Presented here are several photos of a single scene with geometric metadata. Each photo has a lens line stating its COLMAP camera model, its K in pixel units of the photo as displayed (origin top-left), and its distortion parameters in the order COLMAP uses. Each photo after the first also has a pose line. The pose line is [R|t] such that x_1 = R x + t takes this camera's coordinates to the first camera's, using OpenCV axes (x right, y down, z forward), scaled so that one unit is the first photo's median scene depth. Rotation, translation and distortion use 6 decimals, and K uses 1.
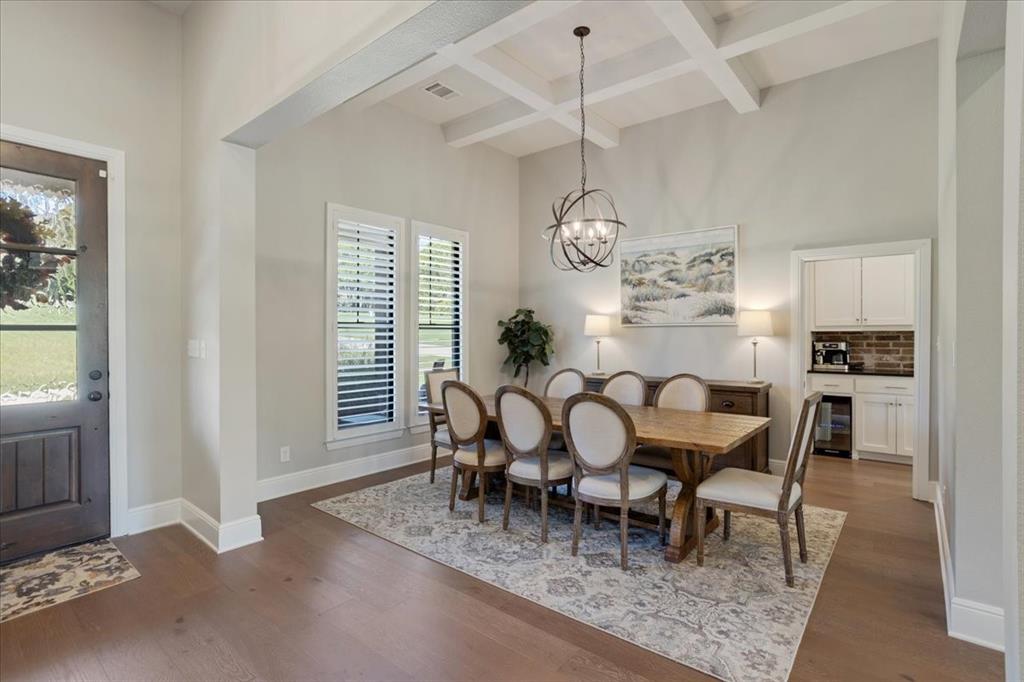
lens RADIAL K [[496.8, 0, 521.0], [0, 496.8, 339.1], [0, 0, 1]] dist [-0.019196, 0.006856]
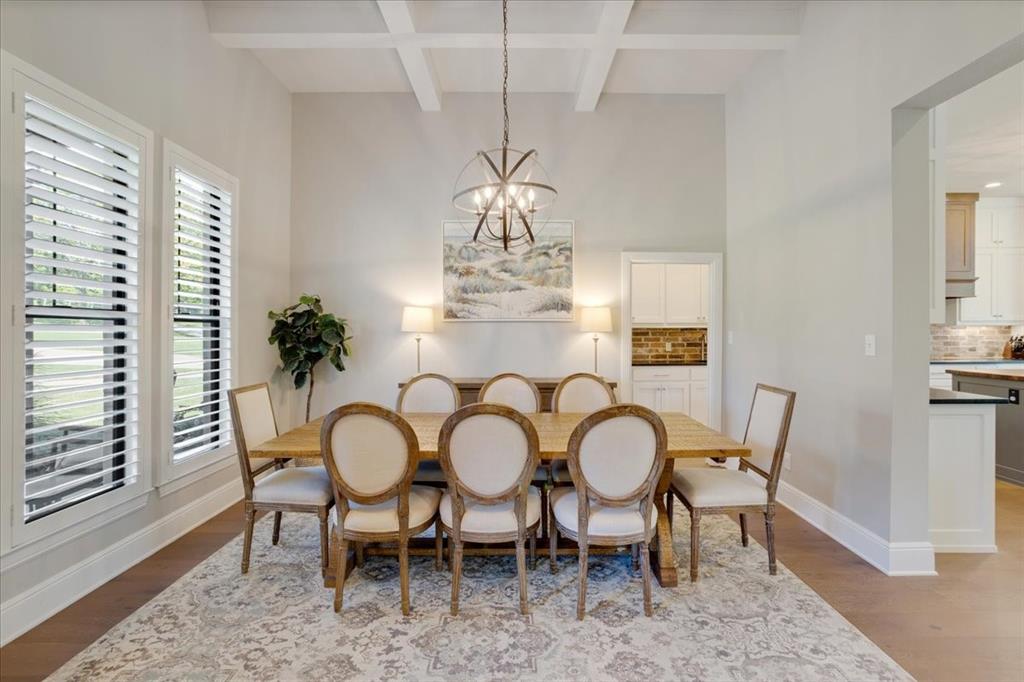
lens RADIAL K [[496.8, 0, 510.6], [0, 496.8, 332.4], [0, 0, 1]] dist [-0.019196, 0.006856]
pose [[0.774534, -0.000711, 0.632531, -0.288194], [0.006739, 0.999952, -0.007128, 0.000728], [-0.632496, 0.009783, 0.774502, 0.301037]]
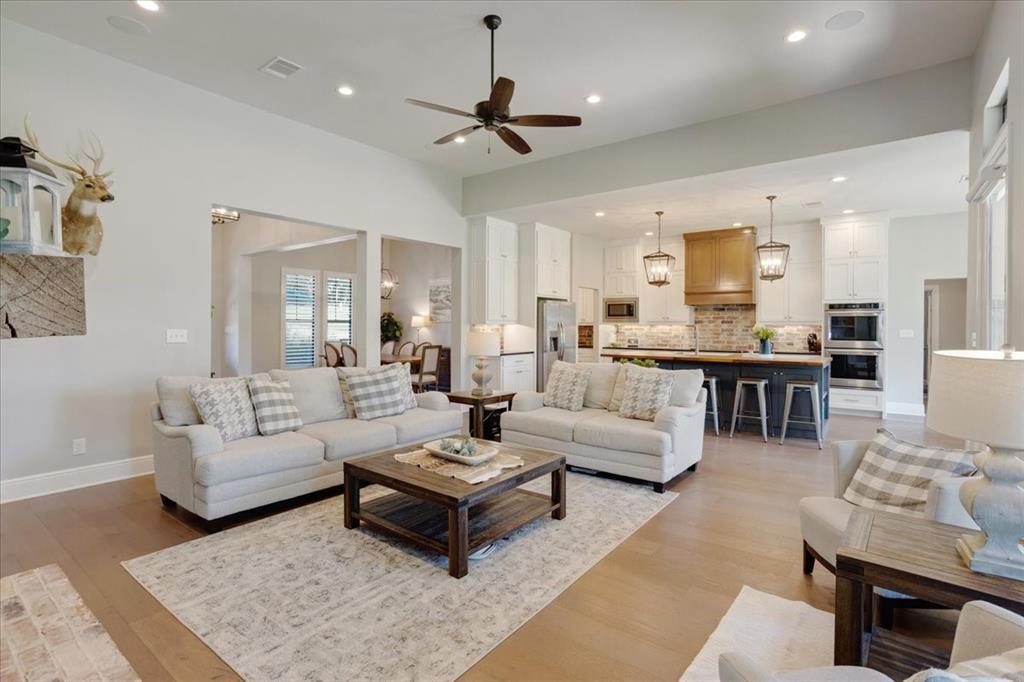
lens RADIAL K [[496.8, 0, 509.1], [0, 496.8, 332.0], [0, 0, 1]] dist [-0.019196, 0.006856]
pose [[0.999952, 0.008813, 0.004366, 0.592593], [-0.008810, 0.999961, -0.000769, 0.015331], [-0.004372, 0.000731, 0.999990, -1.173478]]
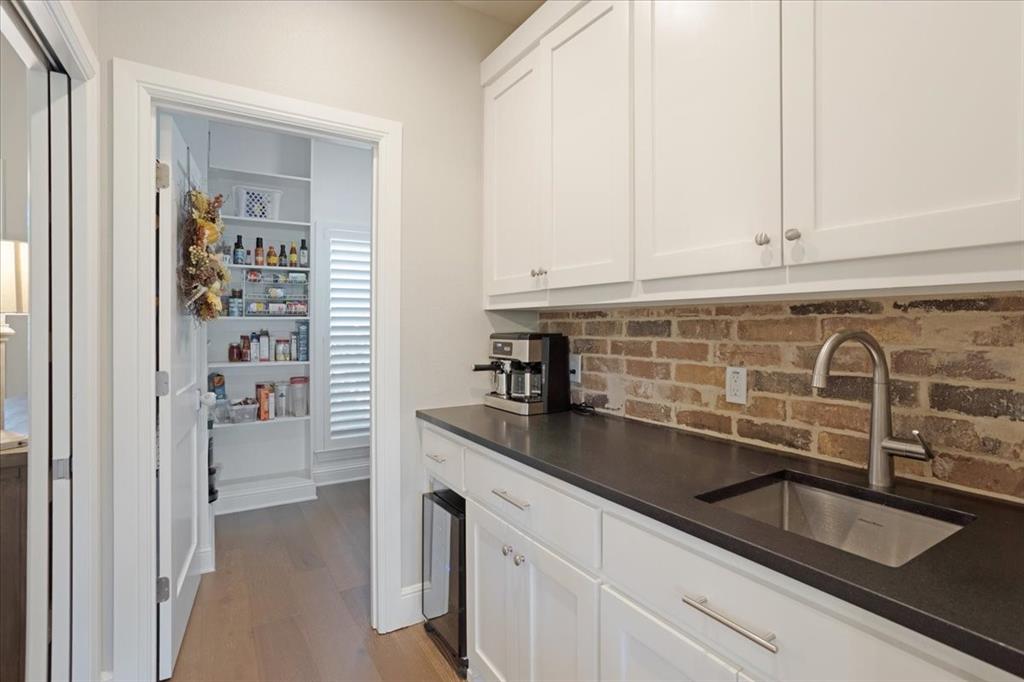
lens RADIAL K [[496.8, 0, 513.8], [0, 496.8, 334.3], [0, 0, 1]] dist [-0.019196, 0.006856]
pose [[0.940199, 0.011934, -0.340416, 0.863828], [-0.009844, 0.999921, 0.007866, 0.000050], [0.340483, -0.004044, 0.940242, 0.730344]]
